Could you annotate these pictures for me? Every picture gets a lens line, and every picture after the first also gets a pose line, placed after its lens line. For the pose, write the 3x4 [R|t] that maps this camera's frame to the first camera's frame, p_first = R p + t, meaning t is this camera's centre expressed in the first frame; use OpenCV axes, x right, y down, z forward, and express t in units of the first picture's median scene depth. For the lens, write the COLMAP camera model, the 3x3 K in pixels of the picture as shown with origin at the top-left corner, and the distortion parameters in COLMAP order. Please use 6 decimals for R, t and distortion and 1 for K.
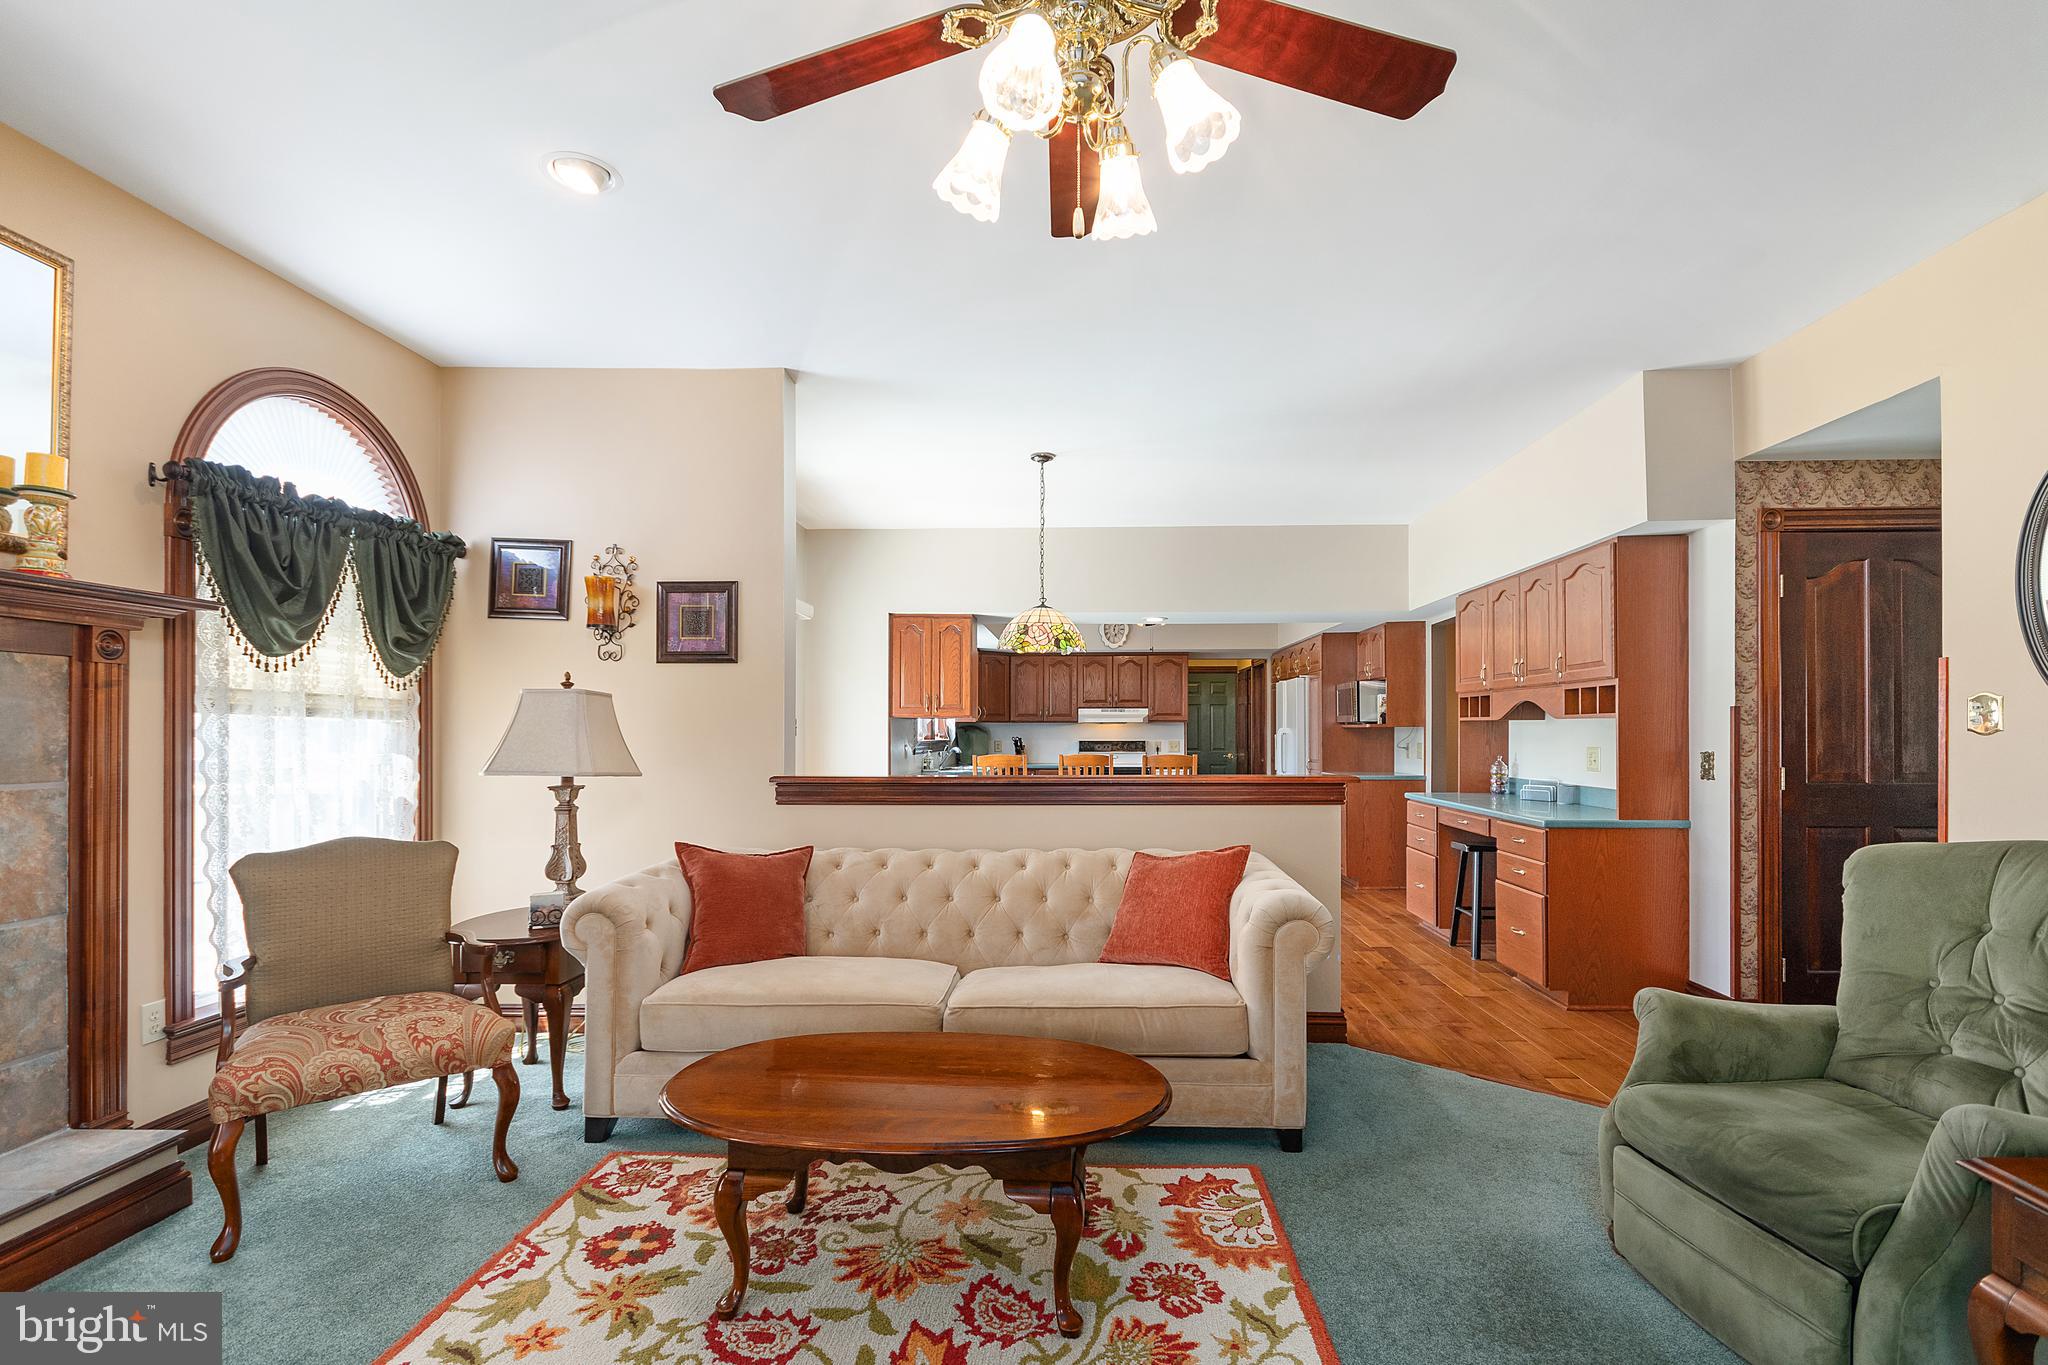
lens RADIAL K [[953.0, 0, 1024.0], [0, 953.0, 742.3], [0, 0, 1]] dist [0.005337, 0.000206]
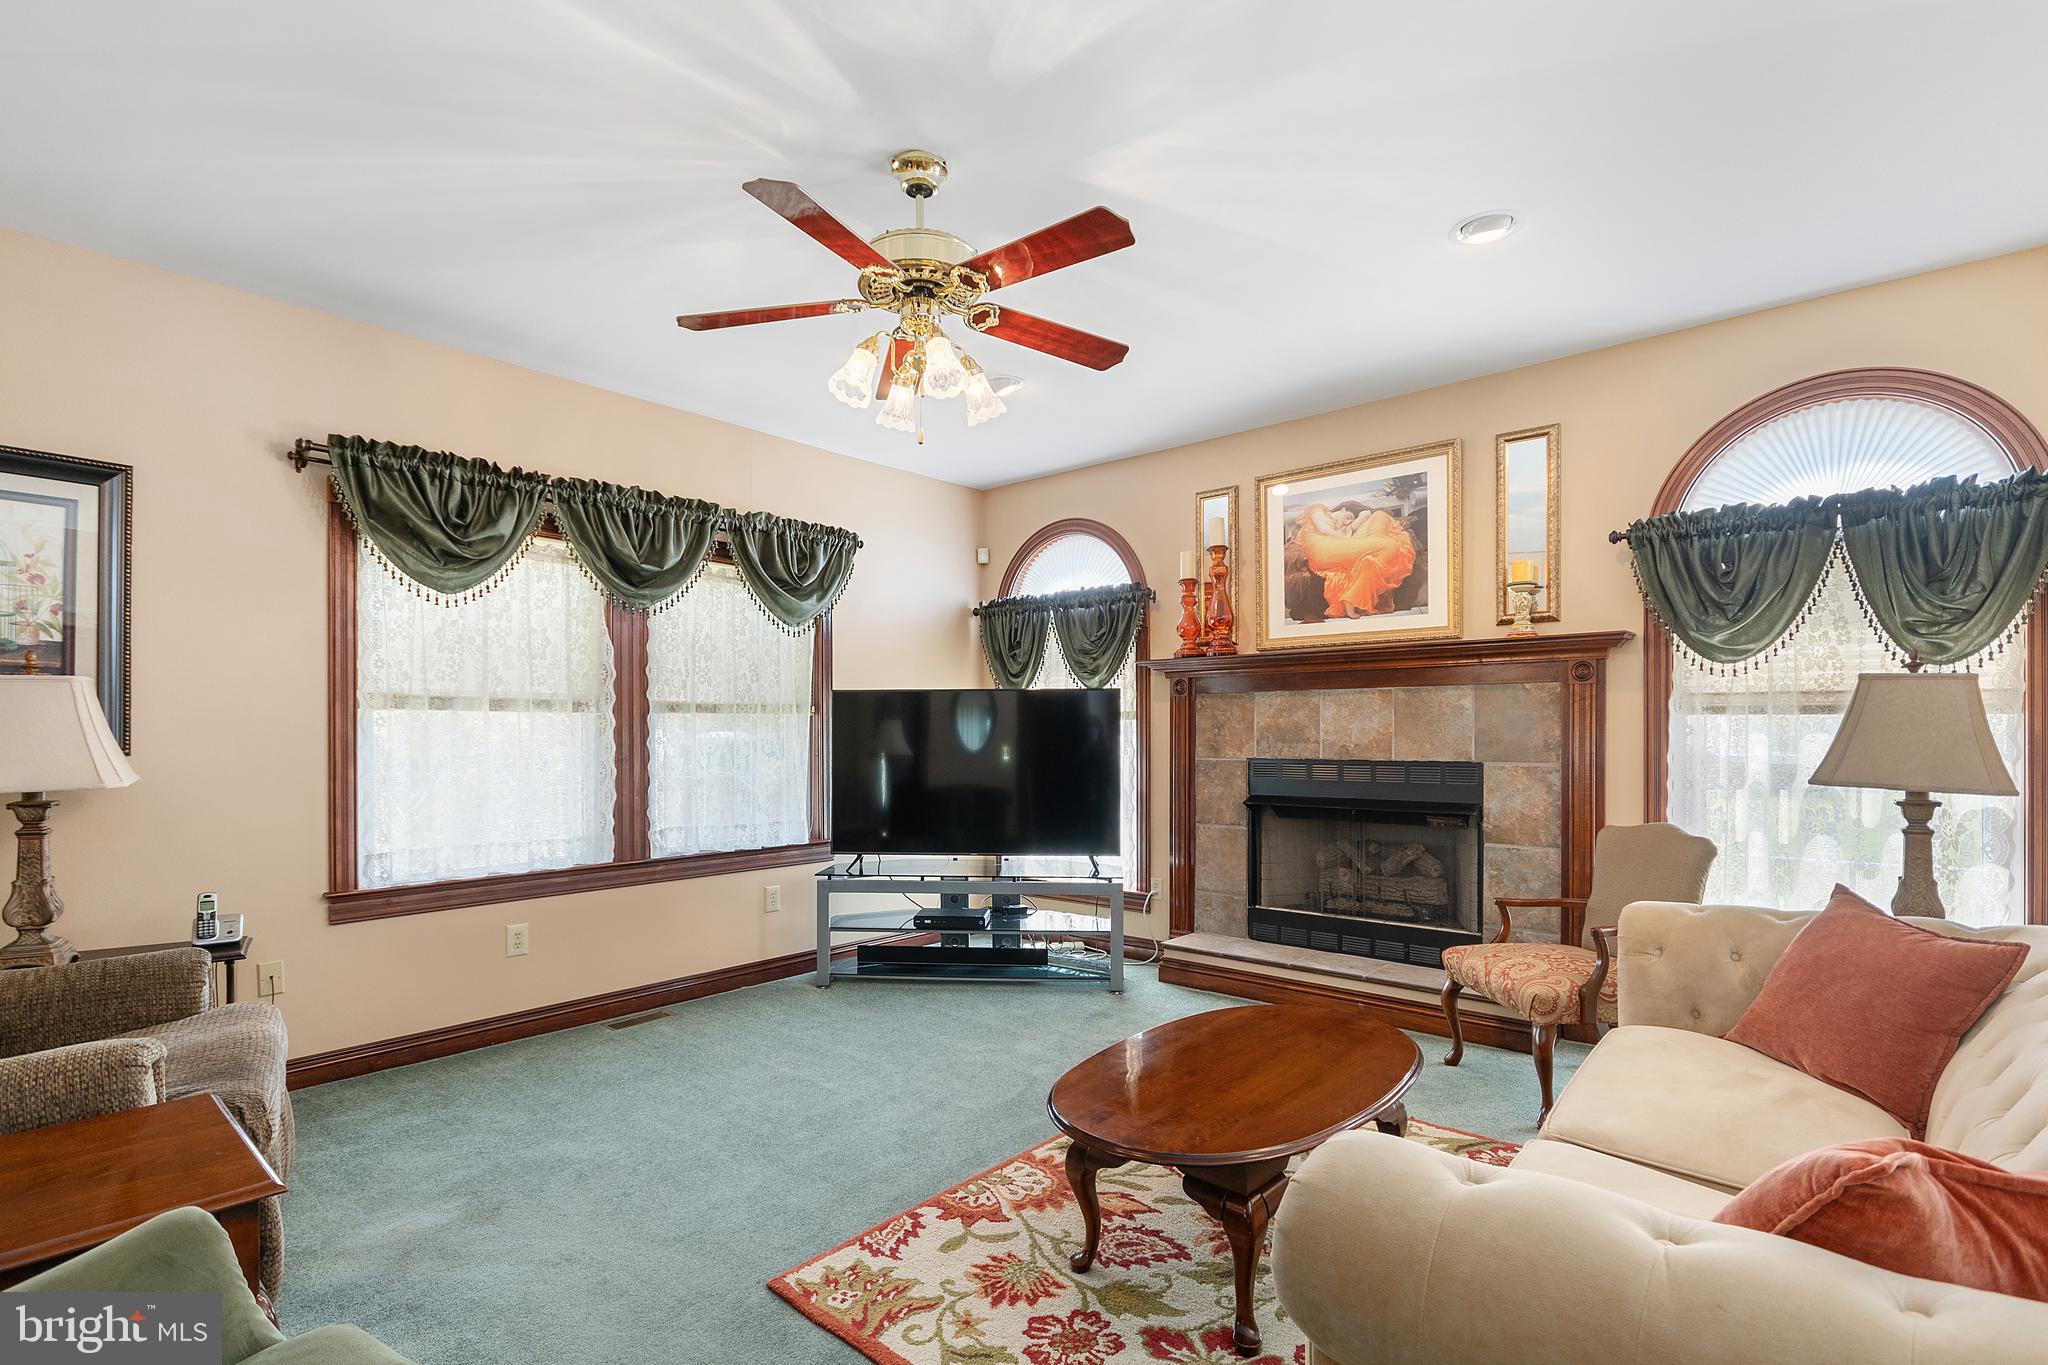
lens RADIAL K [[974.3, 0, 1030.7], [0, 974.3, 737.3], [0, 0, 1]] dist [-0.018708, 0.000027]
pose [[-0.611078, 0.001445, -0.791569, 0.540657], [-0.009878, 0.999907, 0.009452, -0.004936], [0.791509, 0.013595, -0.611006, 0.907147]]
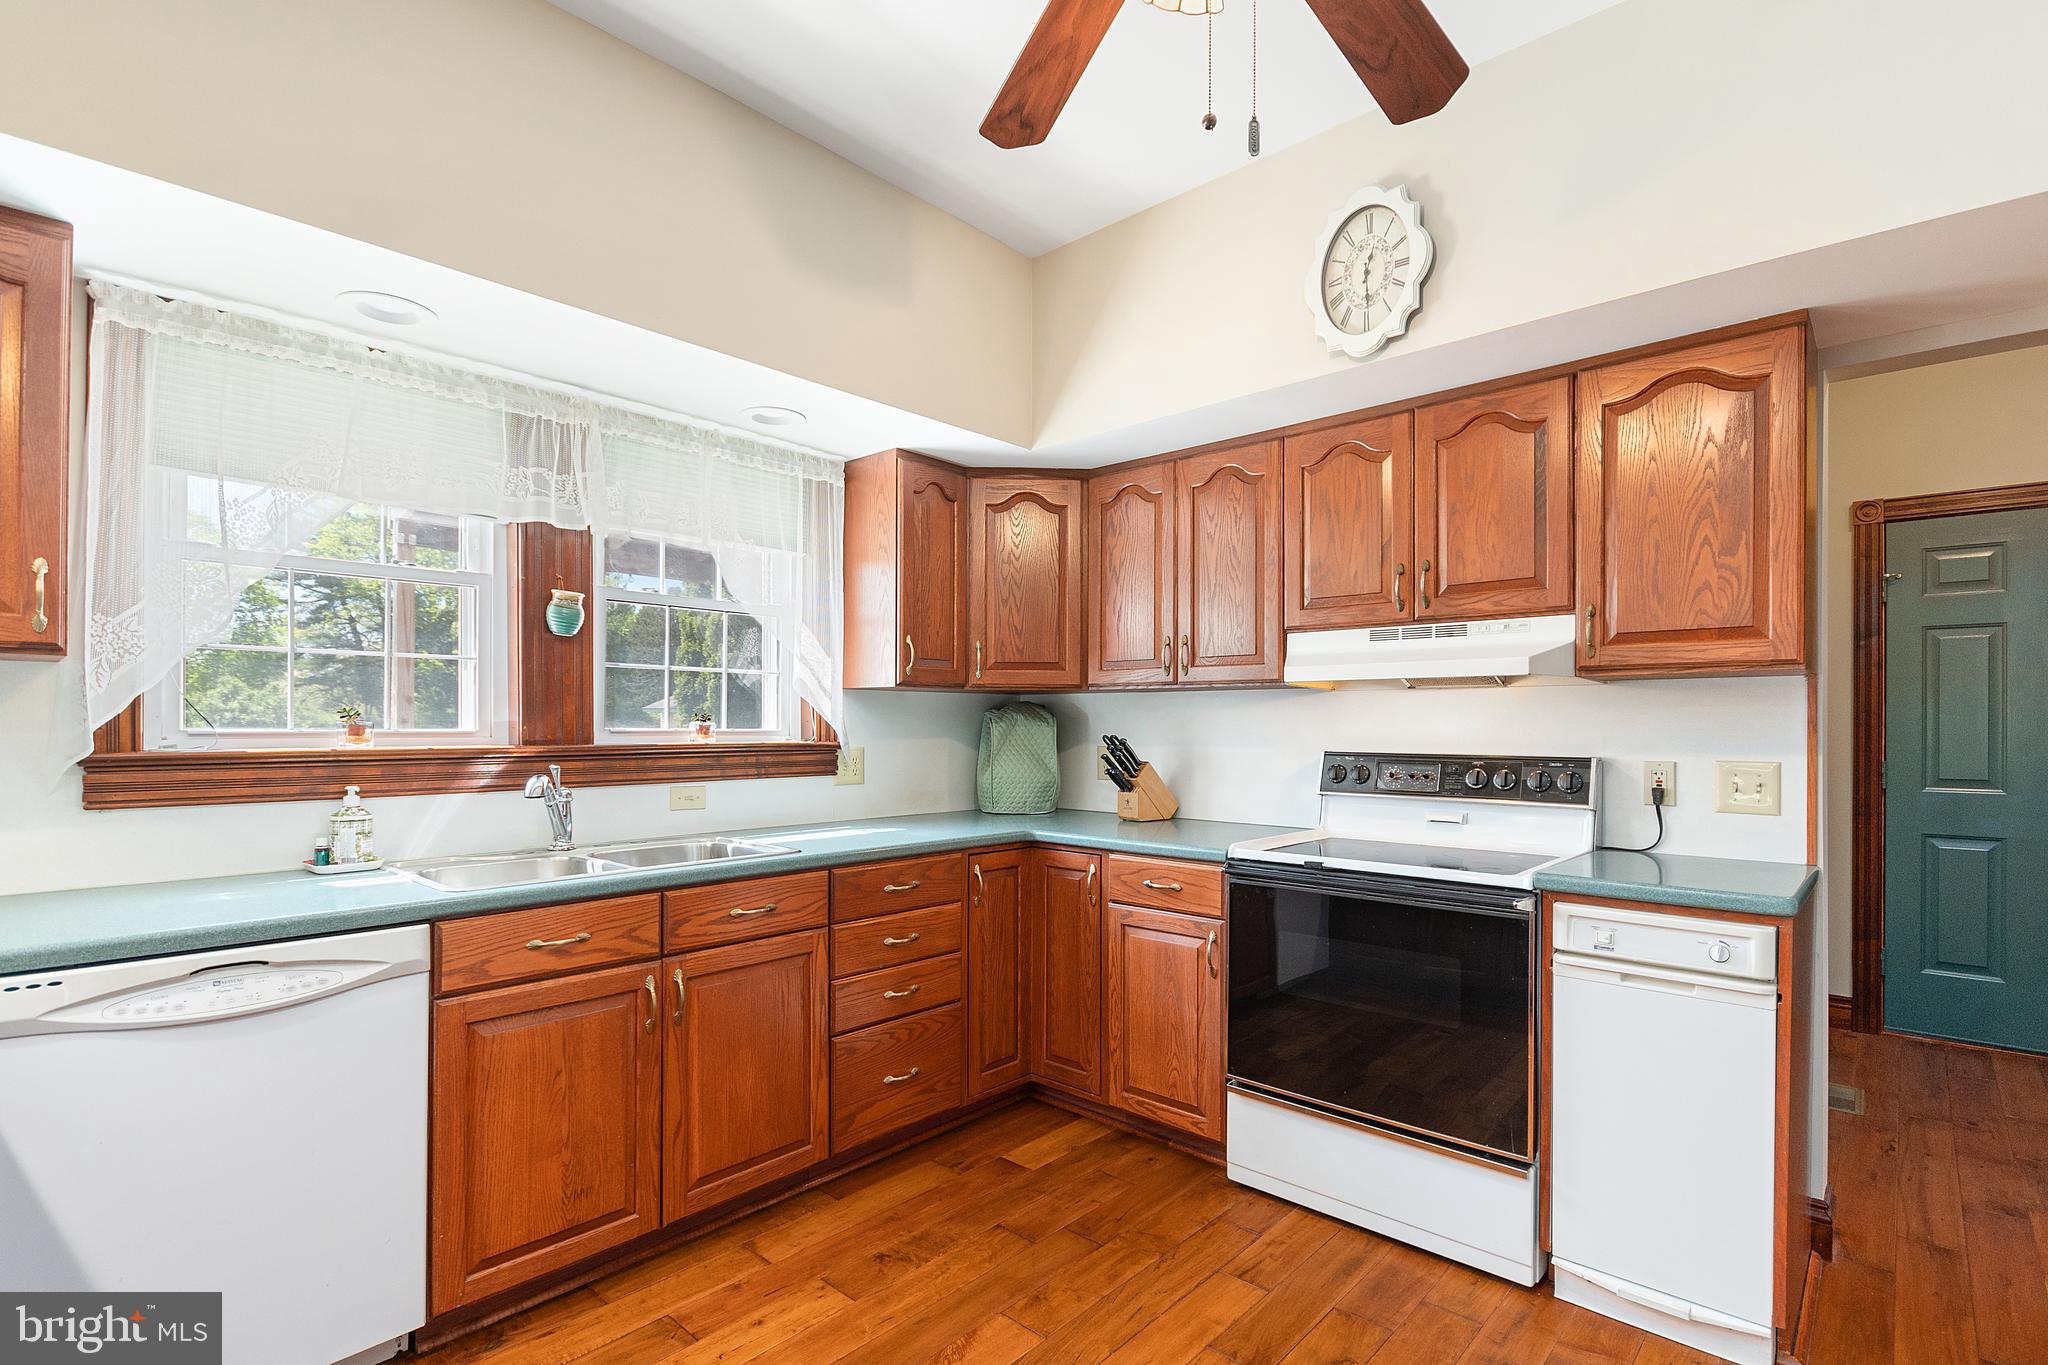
lens RADIAL K [[958.2, 0, 1033.1], [0, 958.2, 722.0], [0, 0, 1]] dist [-0.002012, -0.000230]
pose [[0.782613, -0.002029, -0.622505, 0.499729], [-0.007541, 0.999890, -0.012739, -0.018161], [0.622462, 0.014664, 0.782512, 2.175953]]
